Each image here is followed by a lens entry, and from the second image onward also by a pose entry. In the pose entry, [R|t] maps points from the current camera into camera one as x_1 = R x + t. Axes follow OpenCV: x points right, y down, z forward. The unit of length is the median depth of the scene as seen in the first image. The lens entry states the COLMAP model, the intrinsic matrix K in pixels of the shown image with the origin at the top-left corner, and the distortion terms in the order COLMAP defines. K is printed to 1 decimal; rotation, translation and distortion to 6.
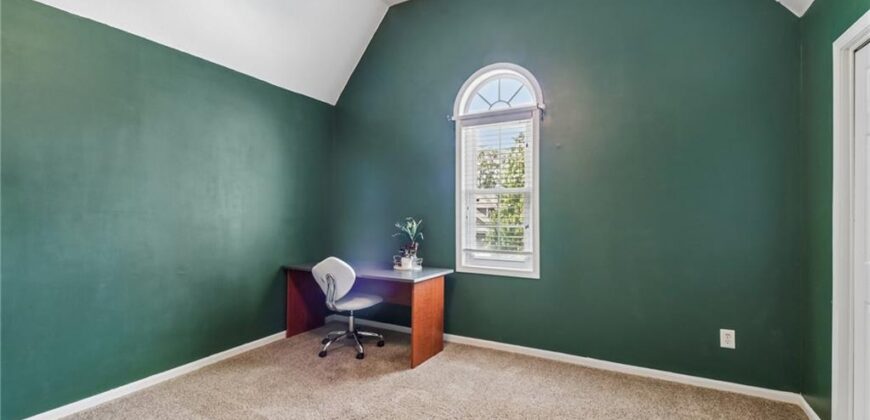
lens RADIAL K [[407.3, 0, 435.5], [0, 407.3, 212.9], [0, 0, 1]] dist [-0.000512, -0.010487]
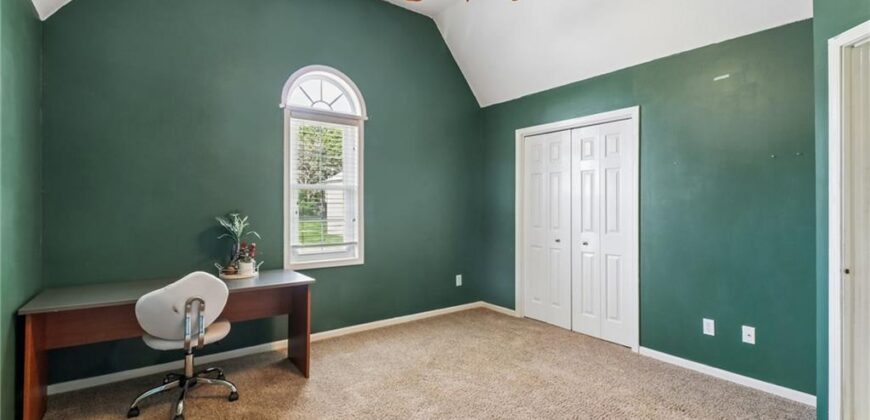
lens RADIAL K [[407.3, 0, 436.0], [0, 407.3, 206.0], [0, 0, 1]] dist [-0.000512, -0.010487]
pose [[0.353501, 0.006088, 0.935415, -0.731142], [0.007679, 0.999926, -0.009410, 0.007051], [-0.935403, 0.010510, 0.353428, 0.366153]]
